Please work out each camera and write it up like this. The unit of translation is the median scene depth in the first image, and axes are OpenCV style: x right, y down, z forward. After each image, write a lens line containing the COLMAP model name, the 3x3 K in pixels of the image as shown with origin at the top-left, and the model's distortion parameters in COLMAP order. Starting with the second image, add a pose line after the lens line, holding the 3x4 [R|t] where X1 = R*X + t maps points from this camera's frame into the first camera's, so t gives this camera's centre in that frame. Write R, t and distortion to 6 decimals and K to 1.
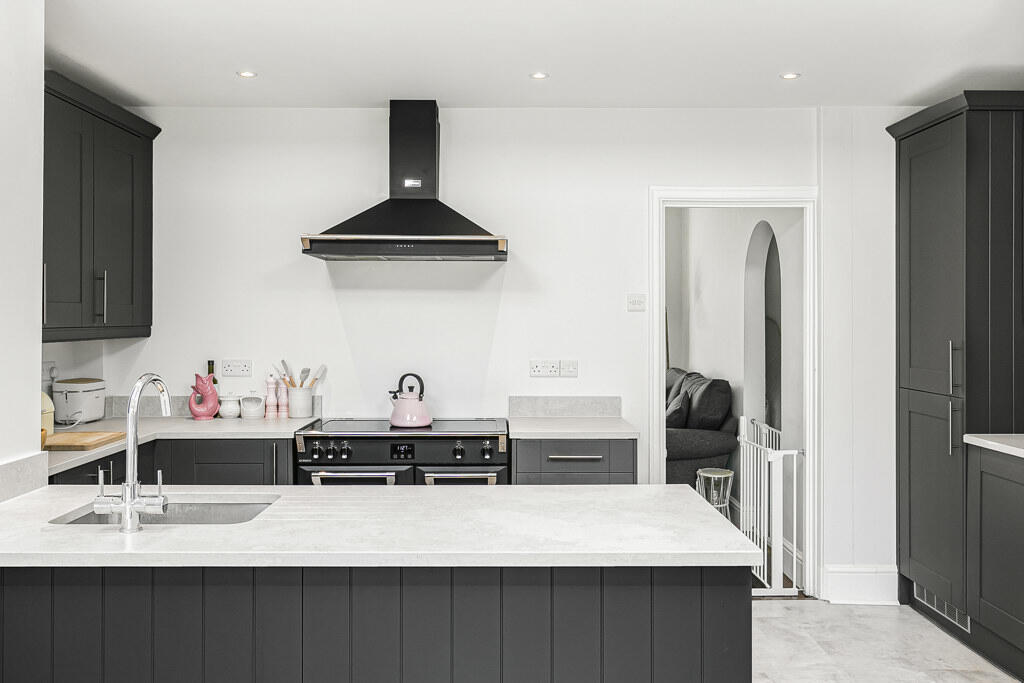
lens RADIAL K [[927.9, 0, 514.2], [0, 927.9, 338.5], [0, 0, 1]] dist [0.012310, 0.006760]
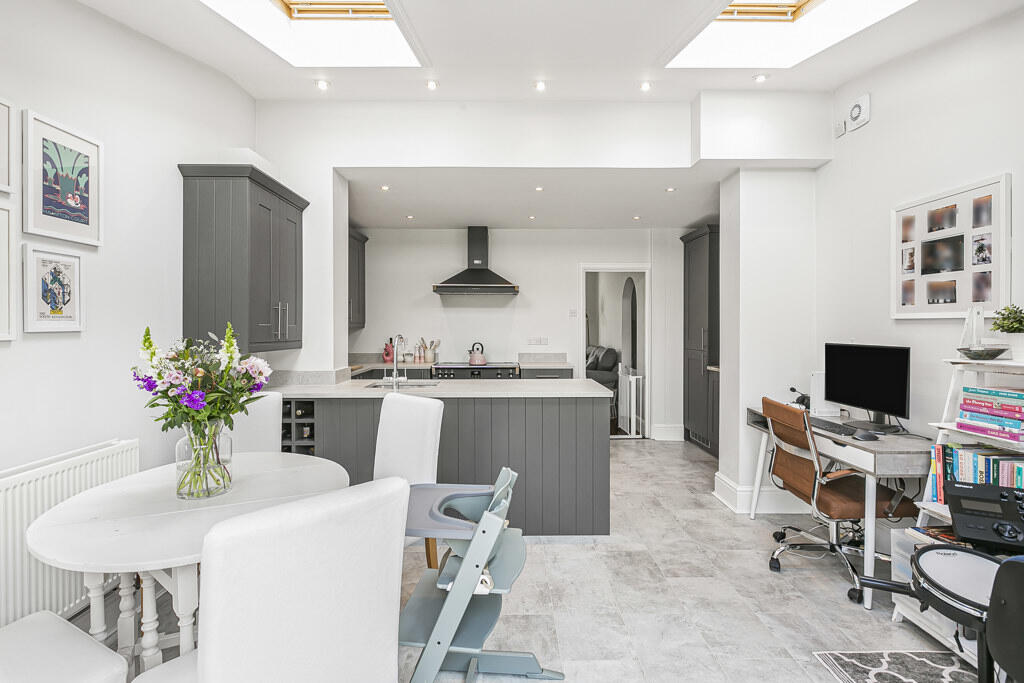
lens RADIAL K [[495.4, 0, 507.8], [0, 495.4, 339.5], [0, 0, 1]] dist [-0.000439, -0.000021]
pose [[0.999989, -0.000712, -0.004700, -0.027110], [0.000738, 0.999985, 0.005386, 0.021679], [0.004696, -0.005389, 0.999974, -0.250594]]
